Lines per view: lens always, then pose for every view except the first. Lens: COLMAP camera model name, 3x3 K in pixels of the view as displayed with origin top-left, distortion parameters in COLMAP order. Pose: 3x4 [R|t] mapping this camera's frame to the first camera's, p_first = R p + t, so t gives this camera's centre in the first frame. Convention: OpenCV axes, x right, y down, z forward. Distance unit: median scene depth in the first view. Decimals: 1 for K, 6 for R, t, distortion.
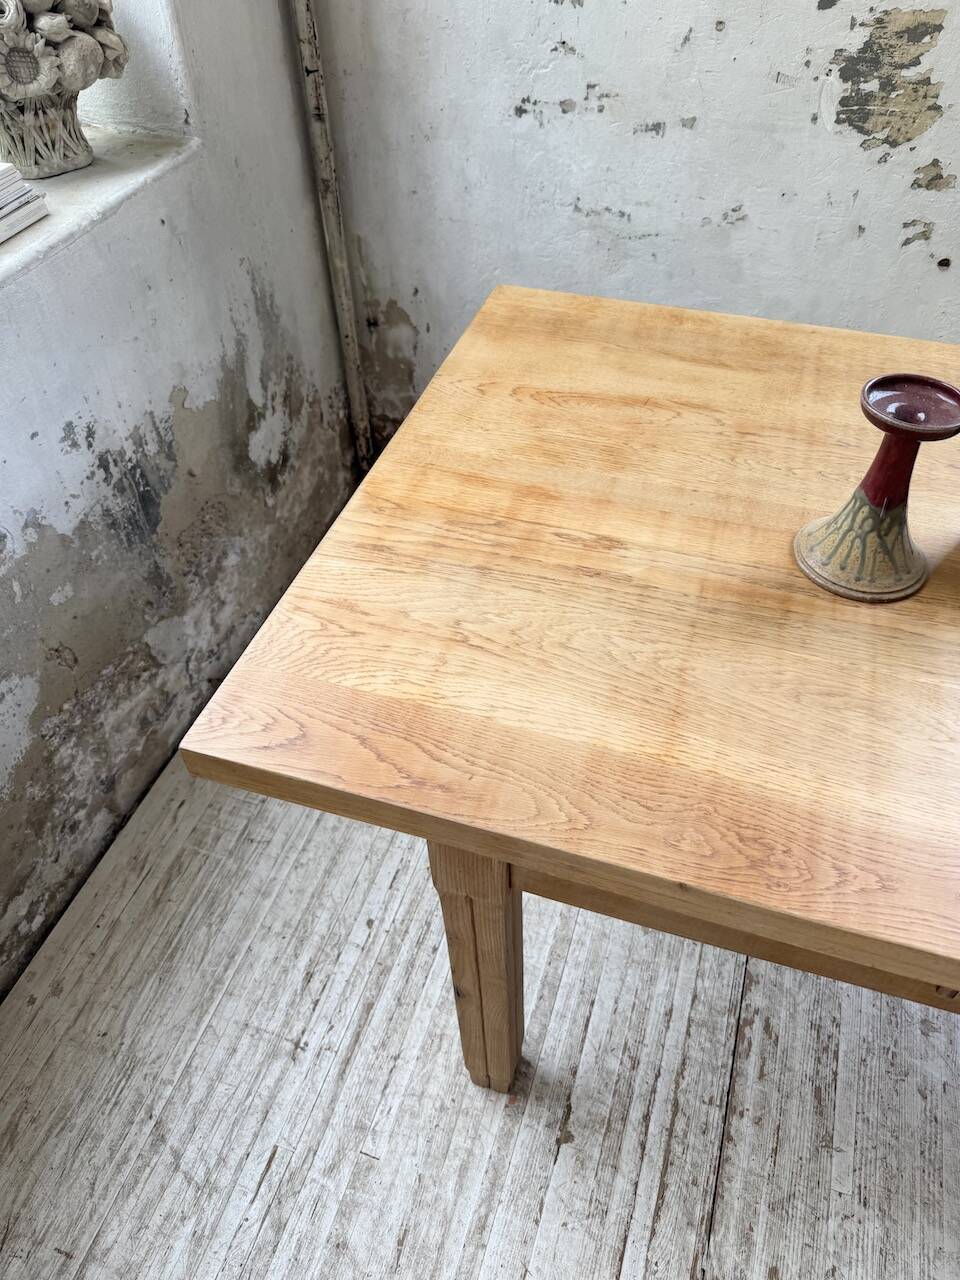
lens RADIAL K [[921.6, 0, 491.1], [0, 921.6, 633.0], [0, 0, 1]] dist [0.004769, -0.013919]
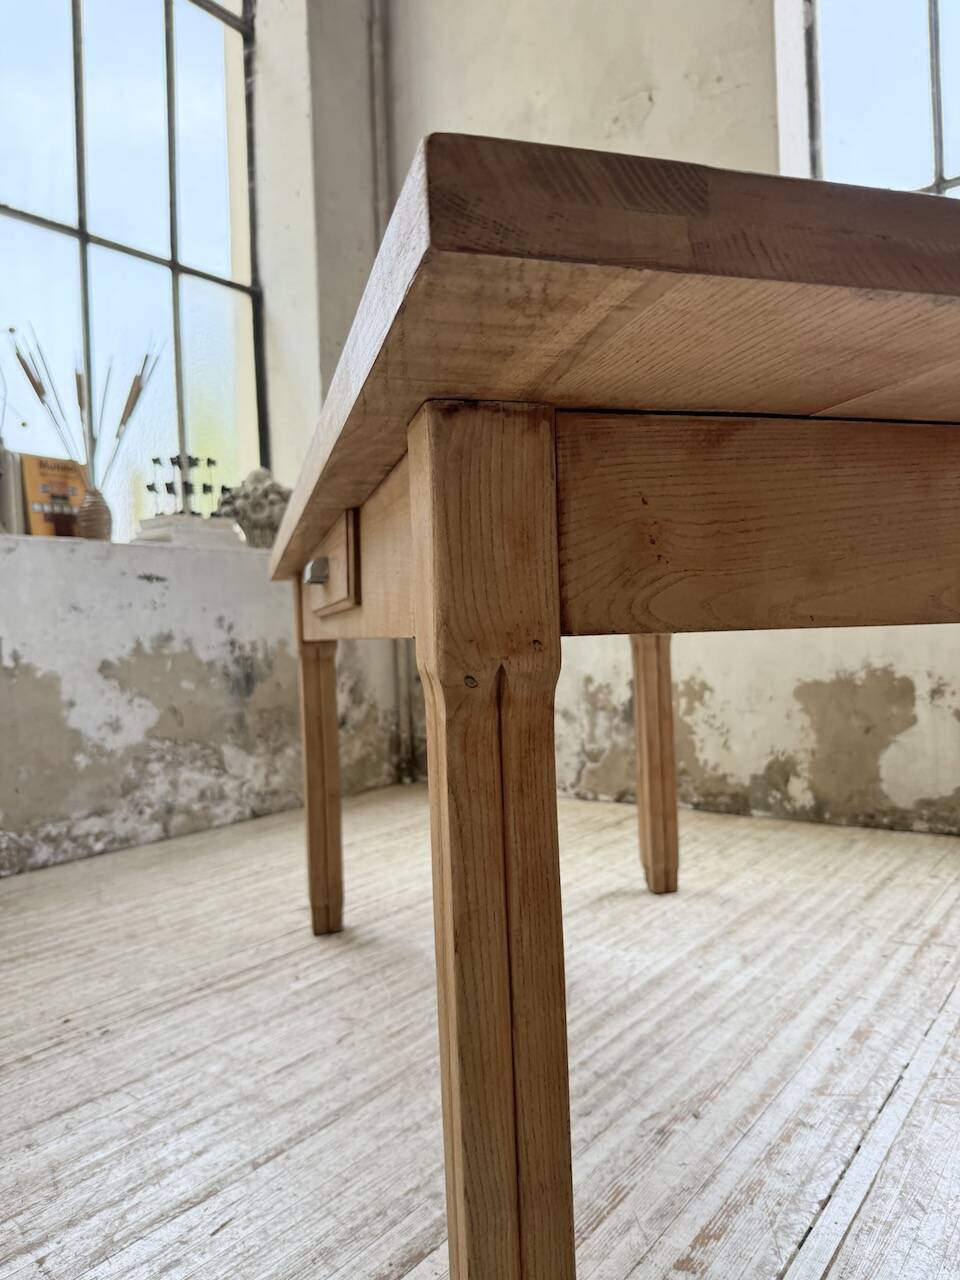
lens RADIAL K [[918.4, 0, 489.6], [0, 918.4, 636.0], [0, 0, 1]] dist [0.040090, -0.066295]
pose [[0.947769, -0.020731, -0.318283, 0.814964], [-0.209925, 0.710744, -0.671397, 1.094416], [0.240136, 0.703145, 0.669269, -0.296038]]
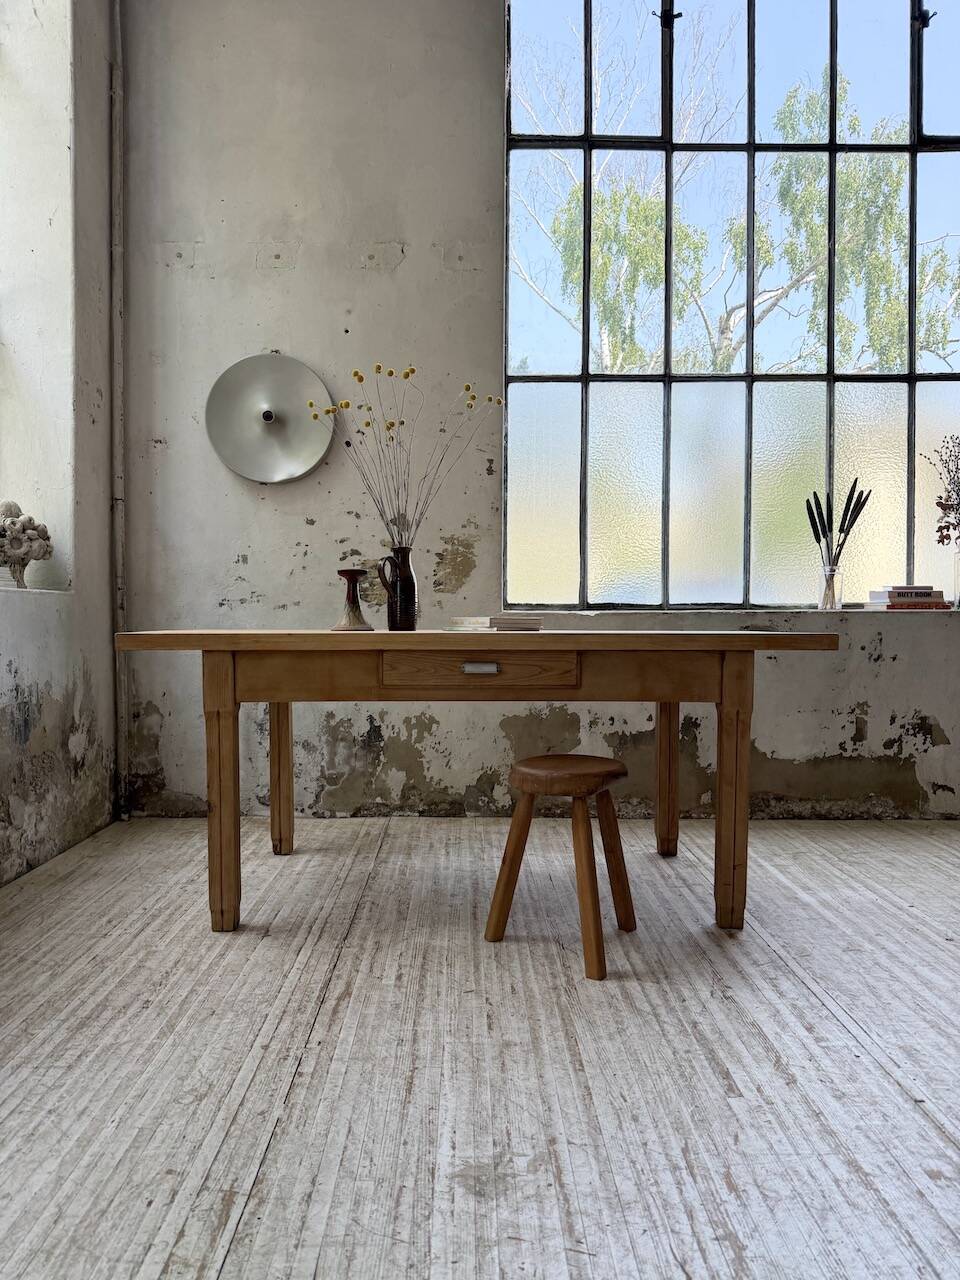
lens RADIAL K [[890.3, 0, 475.5], [0, 890.3, 639.3], [0, 0, 1]] dist [0.148516, -0.313500]
pose [[0.946799, 0.009686, 0.321679, -0.101325], [0.219268, 0.712231, -0.666820, 1.282740], [-0.235569, 0.701878, 0.672216, -0.663118]]
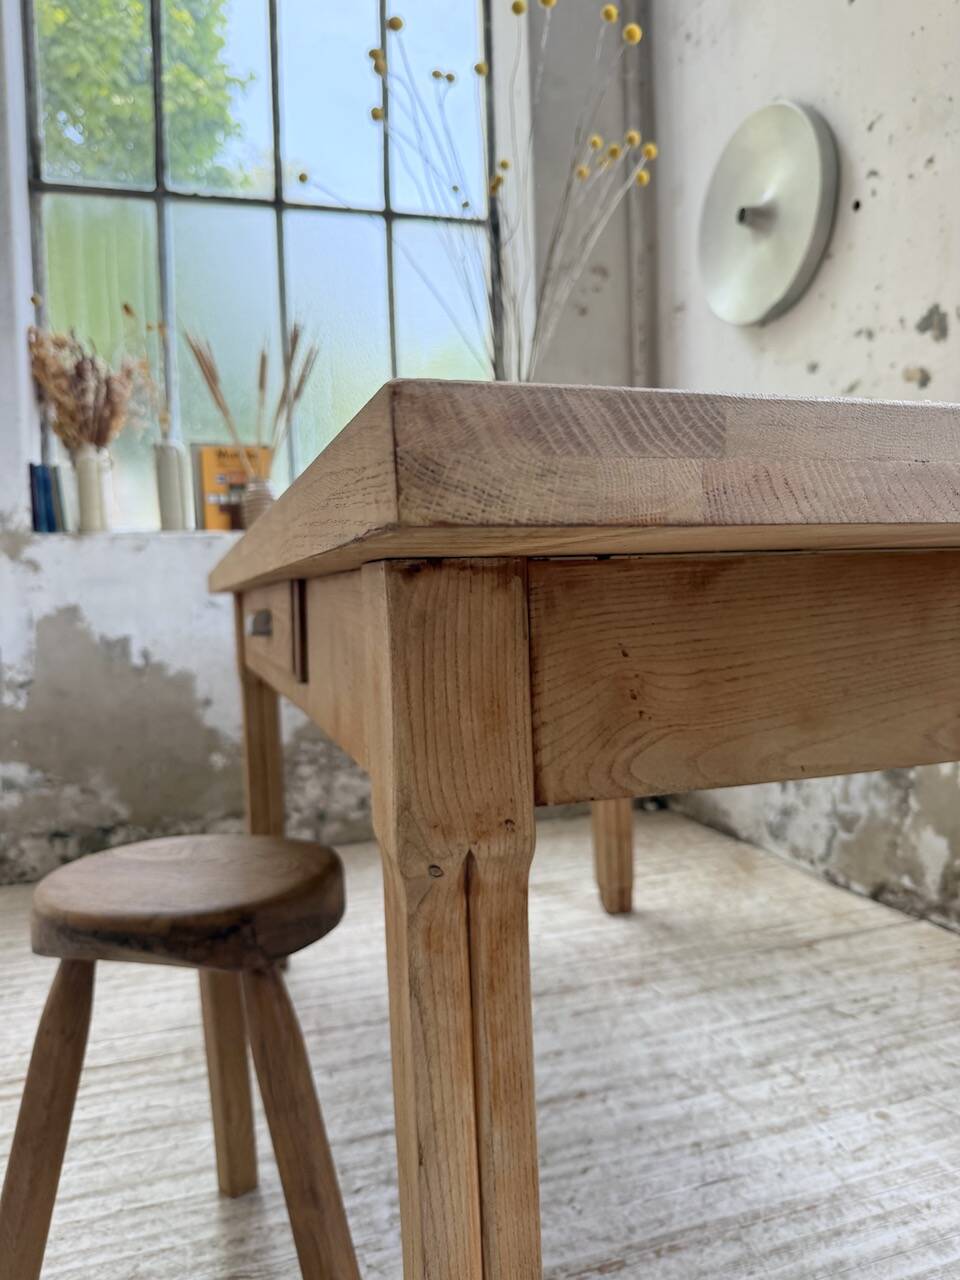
lens RADIAL K [[930.3, 0, 479.5], [0, 930.3, 630.2], [0, 0, 1]] dist [0.000531, -0.033336]
pose [[0.587693, 0.025500, -0.808682, 1.199306], [-0.559270, 0.735071, -0.383259, 0.438309], [0.584665, 0.677510, 0.446258, 0.226532]]
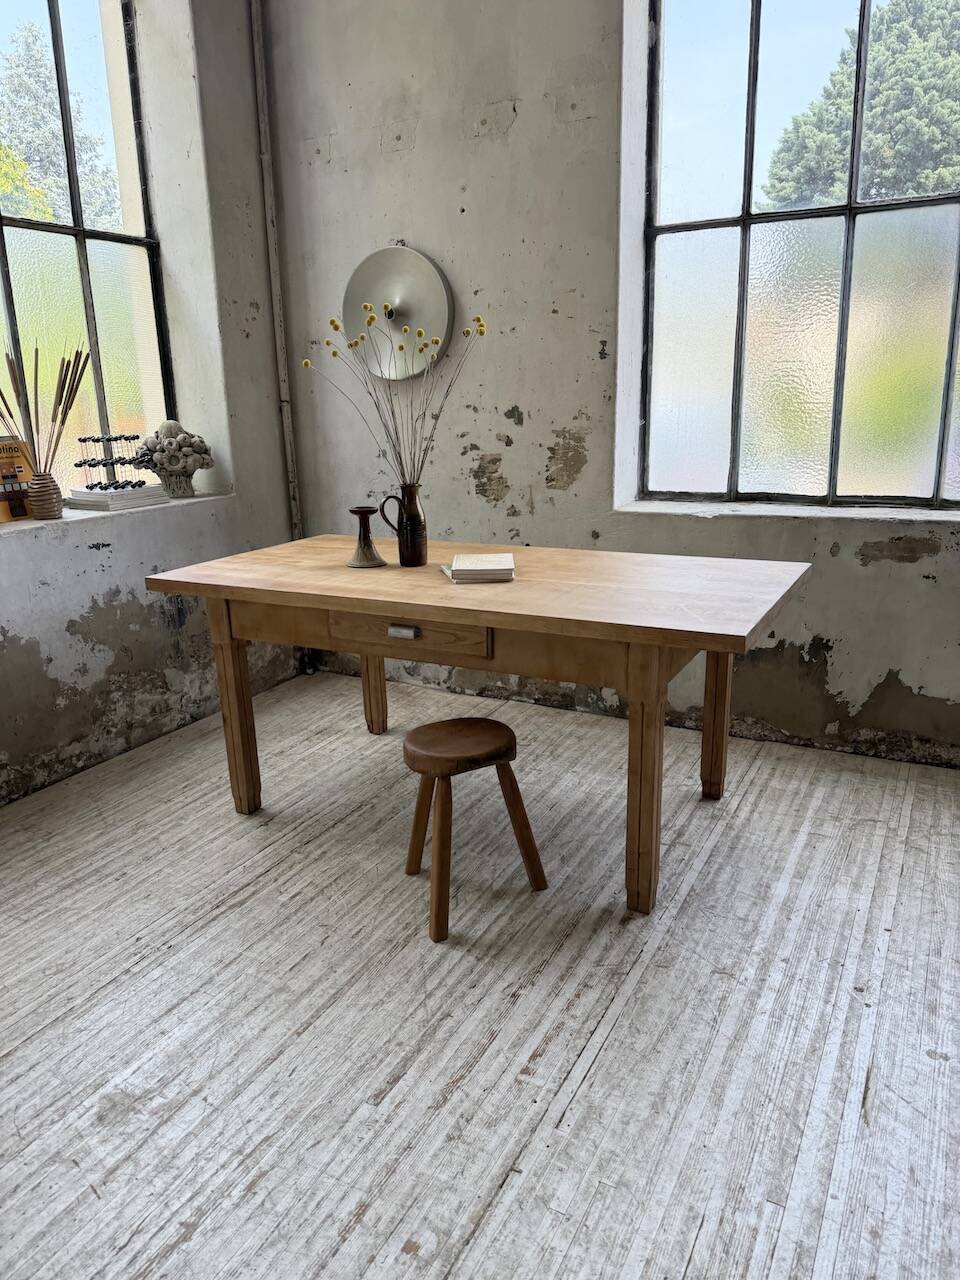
lens RADIAL K [[894.1, 0, 475.5], [0, 894.1, 623.6], [0, 0, 1]] dist [0.120106, -0.226813]
pose [[0.984500, 0.031880, -0.172465, 0.864710], [-0.116113, 0.855457, -0.504690, 1.067338], [0.131447, 0.516892, 0.845898, -0.966815]]
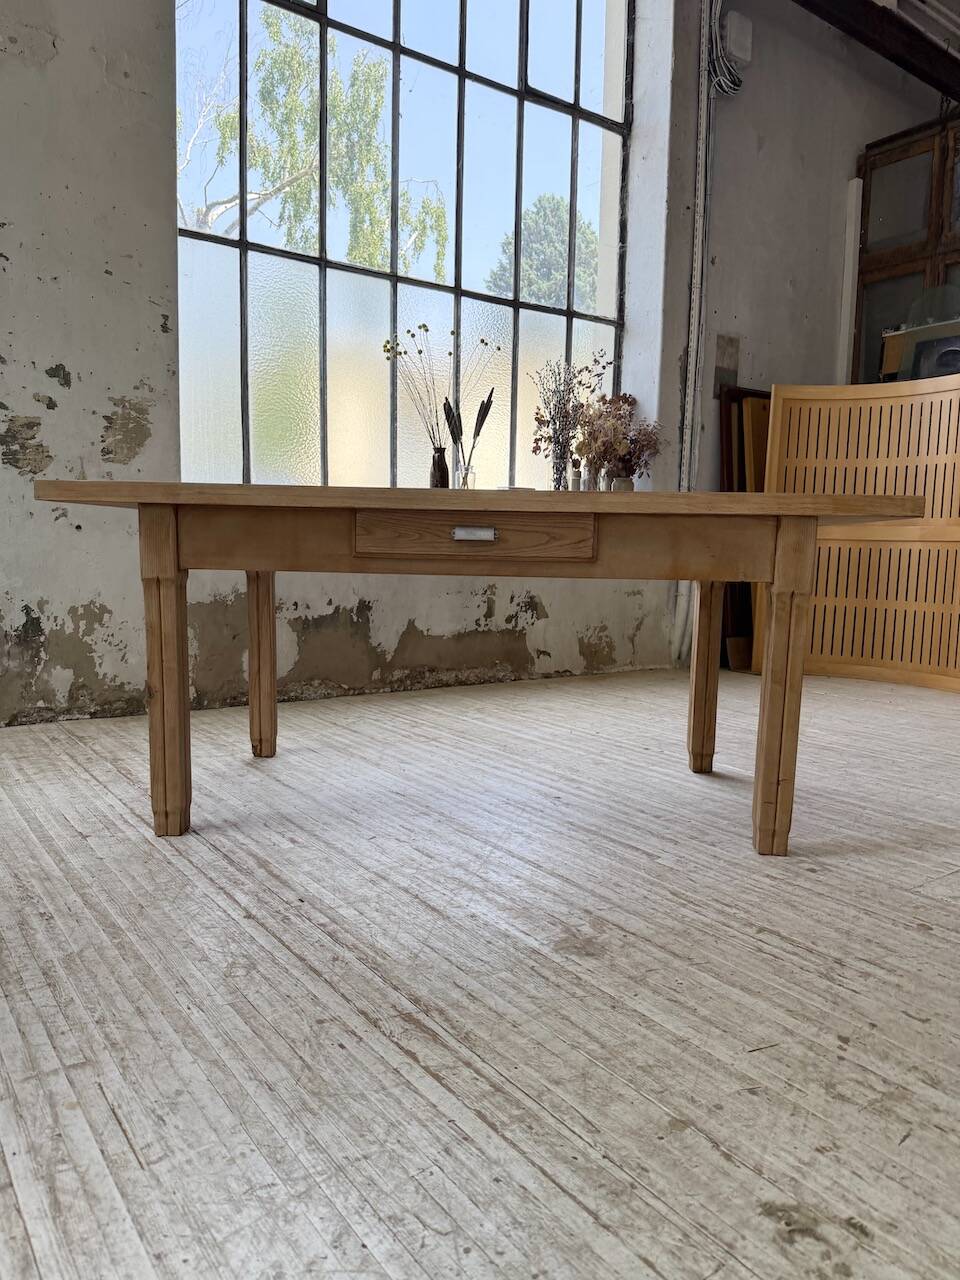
lens RADIAL K [[892.3, 0, 479.4], [0, 892.3, 641.8], [0, 0, 1]] dist [0.121003, -0.233649]
pose [[0.586782, -0.059766, 0.807536, -0.691603], [0.557877, 0.752666, -0.349667, 1.100912], [-0.586907, 0.655684, 0.474993, -0.334066]]
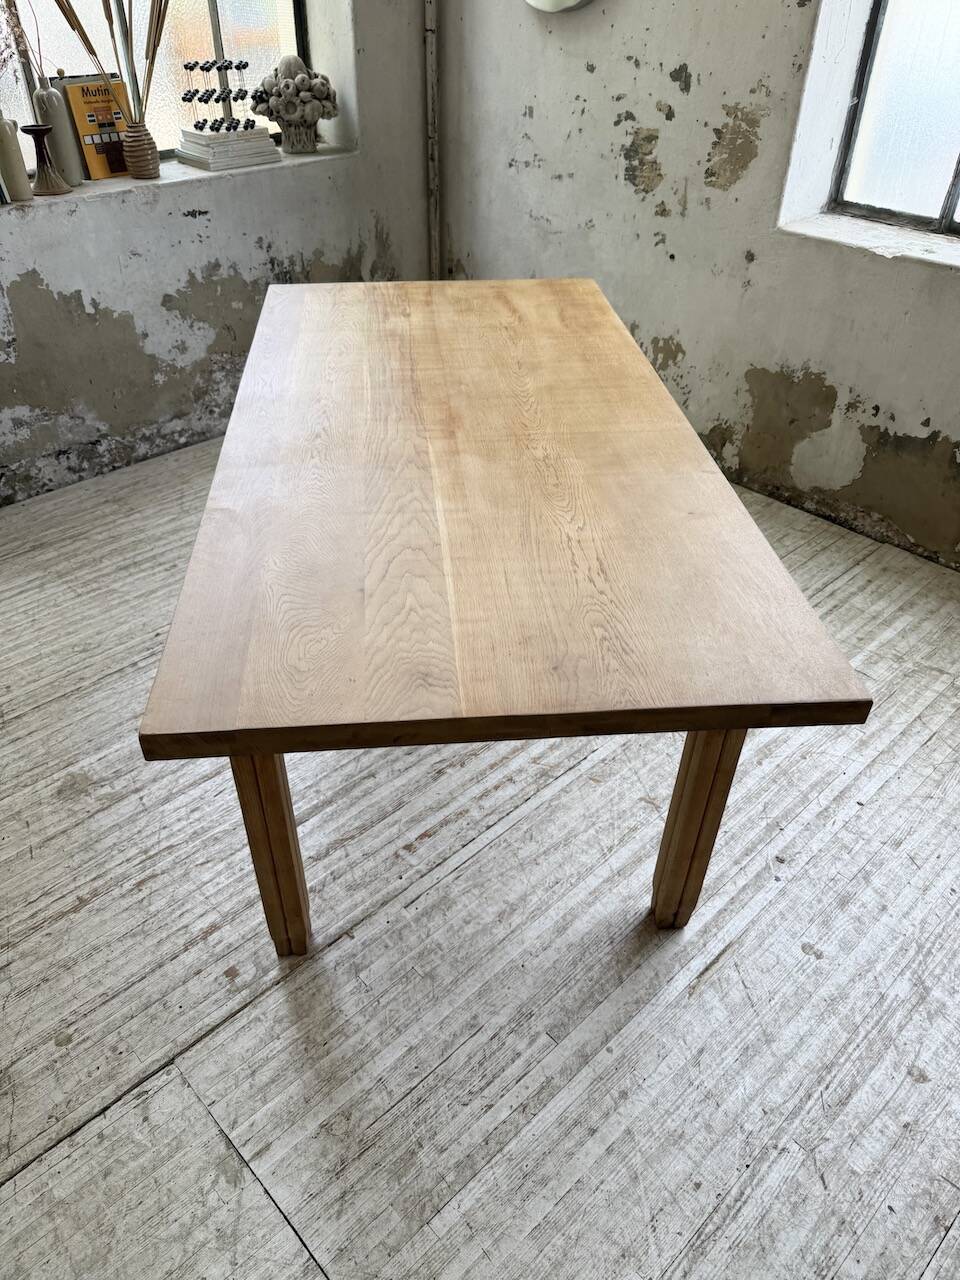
lens RADIAL K [[915.6, 0, 474.0], [0, 915.6, 644.2], [0, 0, 1]] dist [0.027372, -0.057276]
pose [[0.877740, 0.305322, -0.369257, 1.234555], [-0.355614, 0.931619, -0.074998, 0.738019], [0.321108, 0.197142, 0.926296, -0.867058]]
